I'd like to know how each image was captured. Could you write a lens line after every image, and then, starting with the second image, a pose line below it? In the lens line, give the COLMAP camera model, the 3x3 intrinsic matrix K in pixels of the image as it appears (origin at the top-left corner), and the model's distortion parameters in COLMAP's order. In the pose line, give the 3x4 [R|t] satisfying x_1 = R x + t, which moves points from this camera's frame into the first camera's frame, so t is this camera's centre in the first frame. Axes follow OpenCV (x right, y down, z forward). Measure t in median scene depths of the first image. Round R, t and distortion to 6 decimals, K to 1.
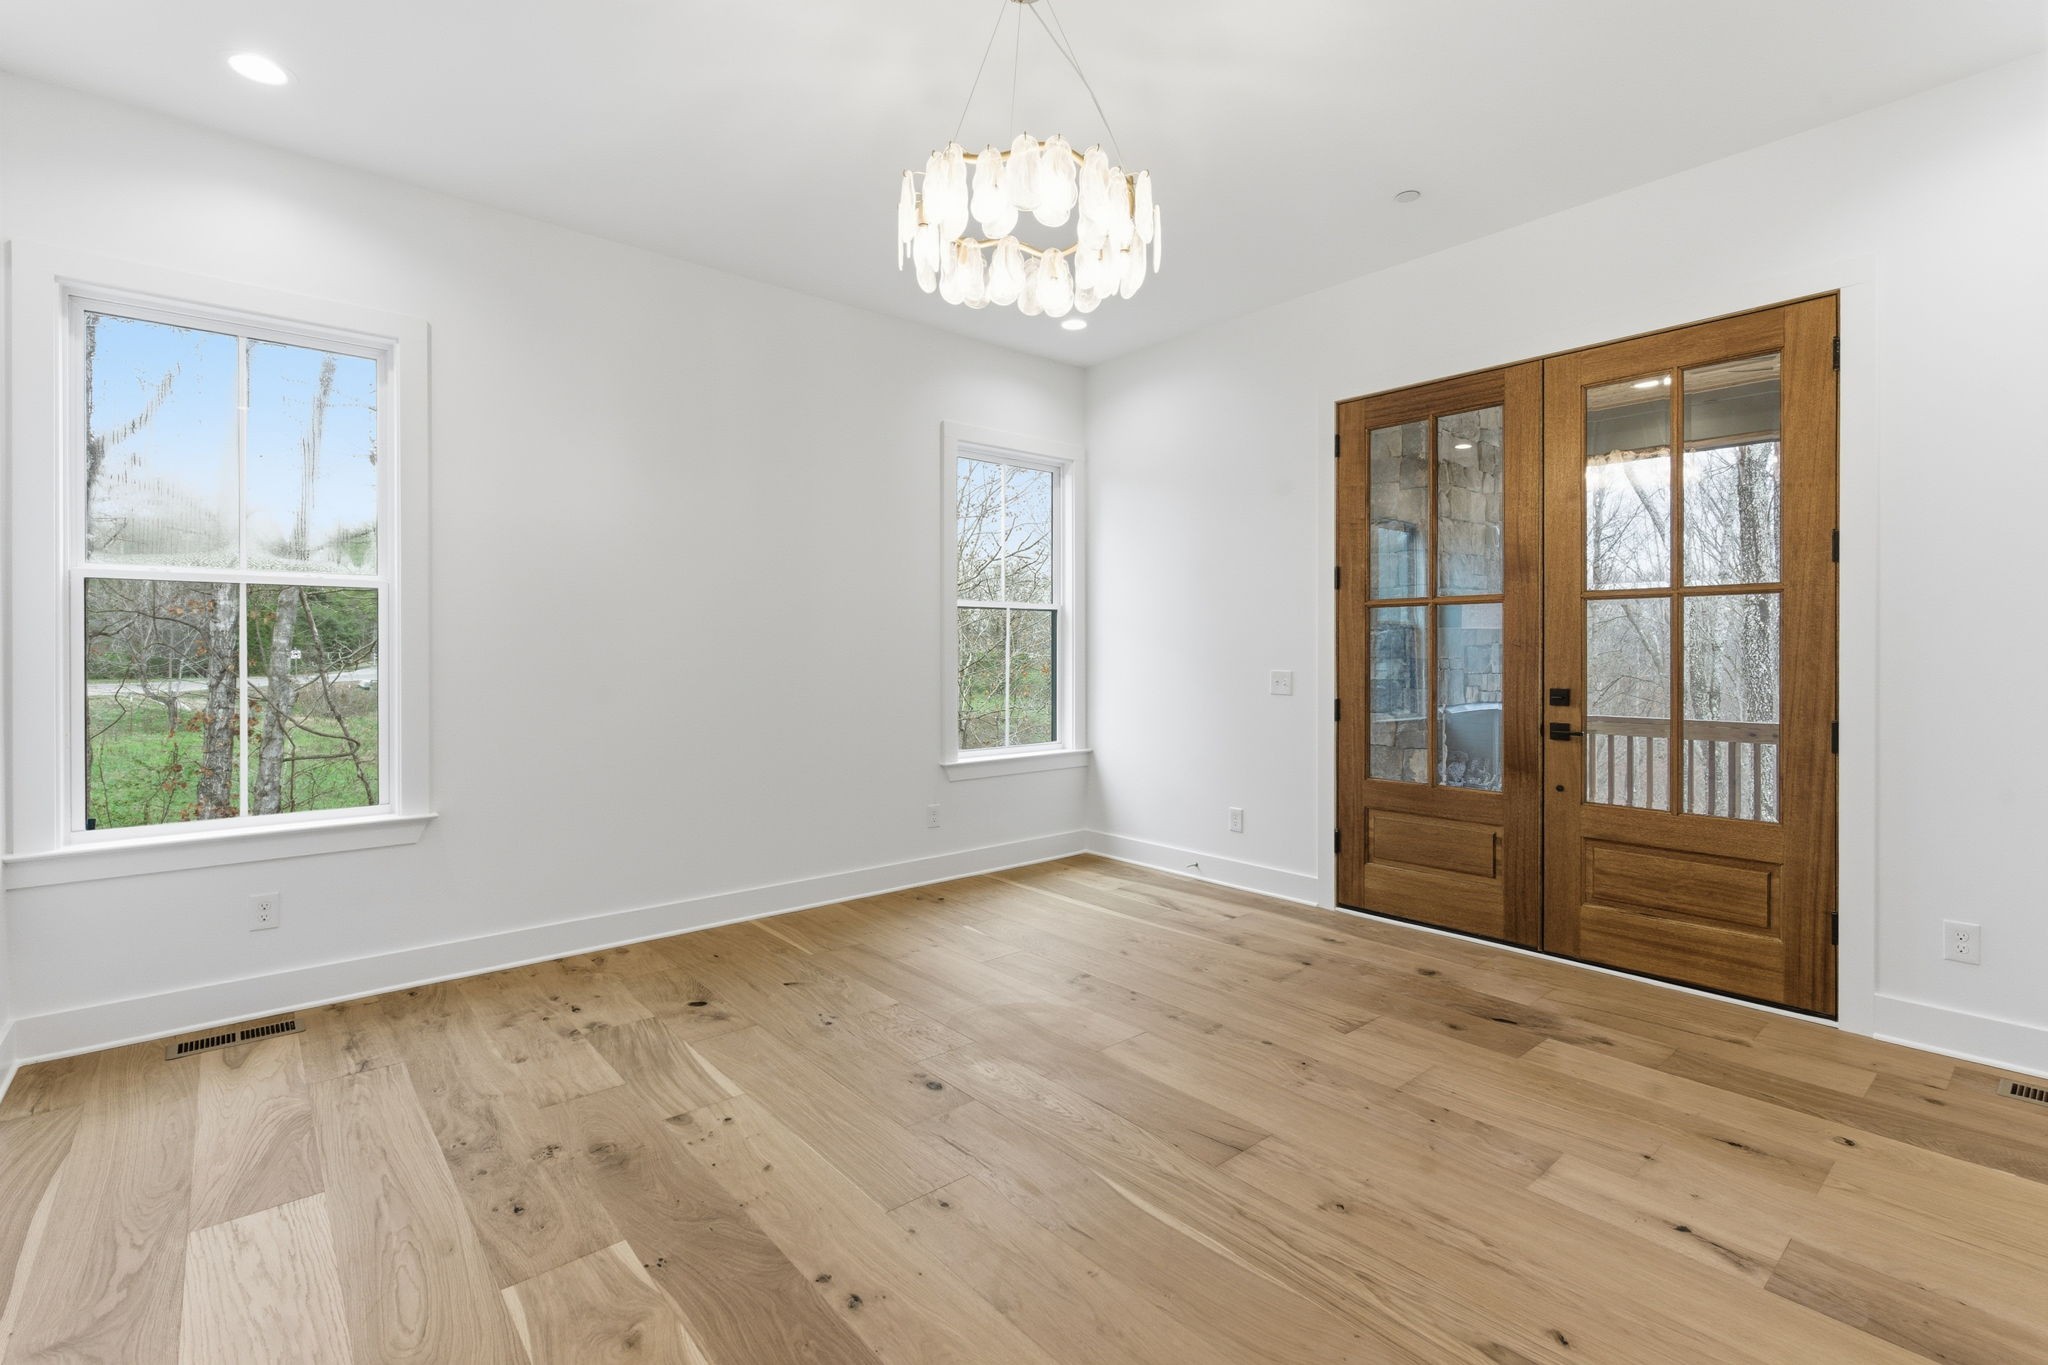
lens RADIAL K [[923.8, 0, 1028.5], [0, 923.8, 669.8], [0, 0, 1]] dist [-0.001819, 0.000324]
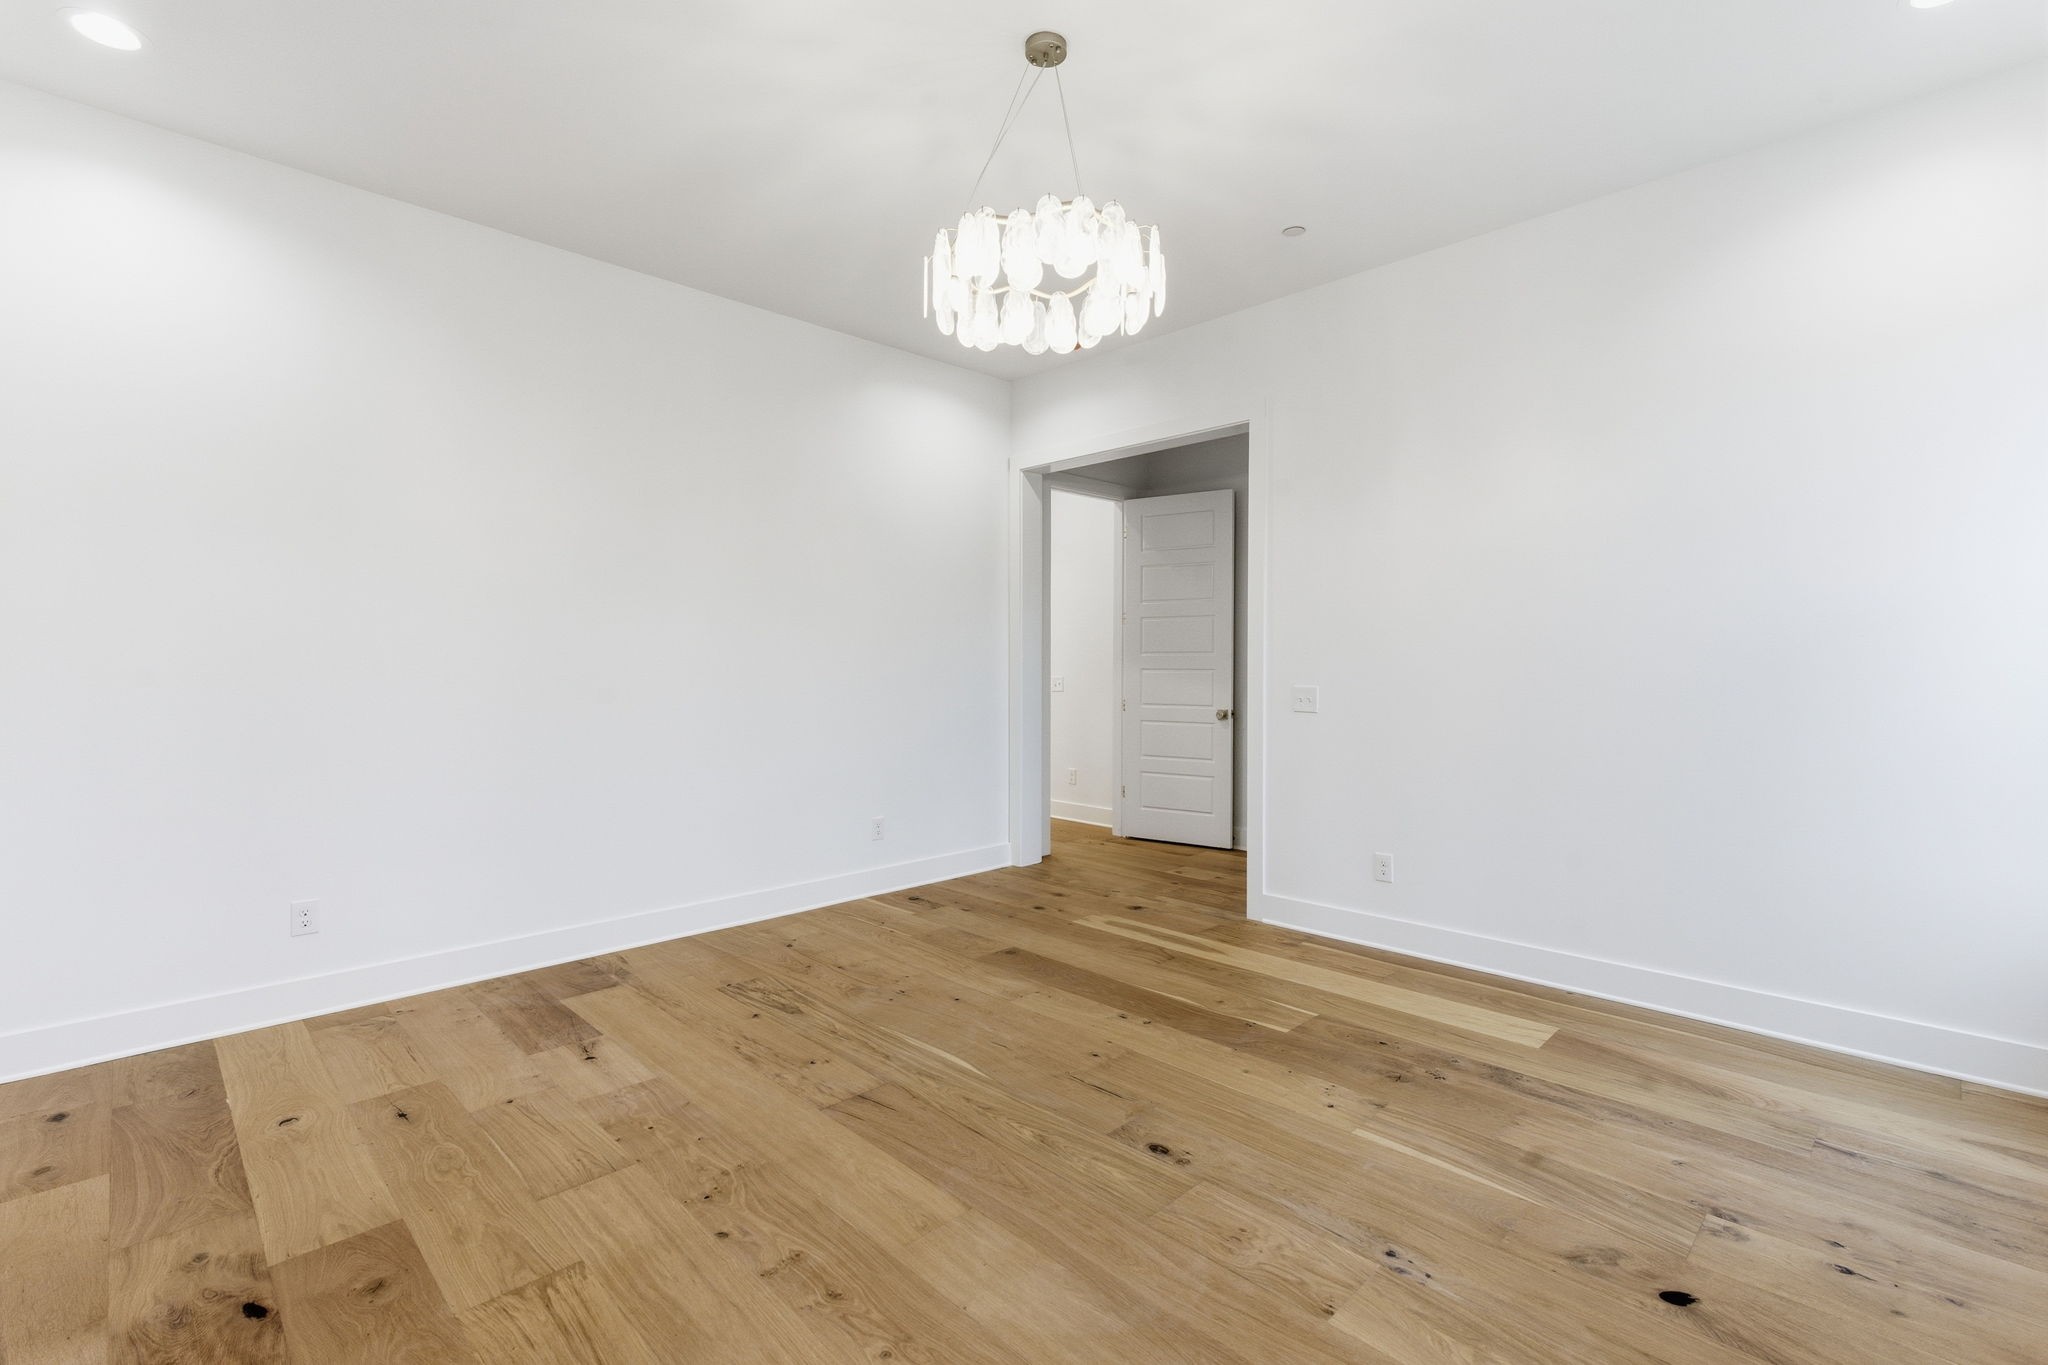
lens RADIAL K [[923.8, 0, 1028.5], [0, 923.8, 669.8], [0, 0, 1]] dist [-0.001819, 0.000324]
pose [[-0.997398, 0.002430, -0.072052, 0.098682], [0.000310, 0.999567, 0.029428, -0.046778], [0.072093, 0.029329, -0.996967, 2.100785]]
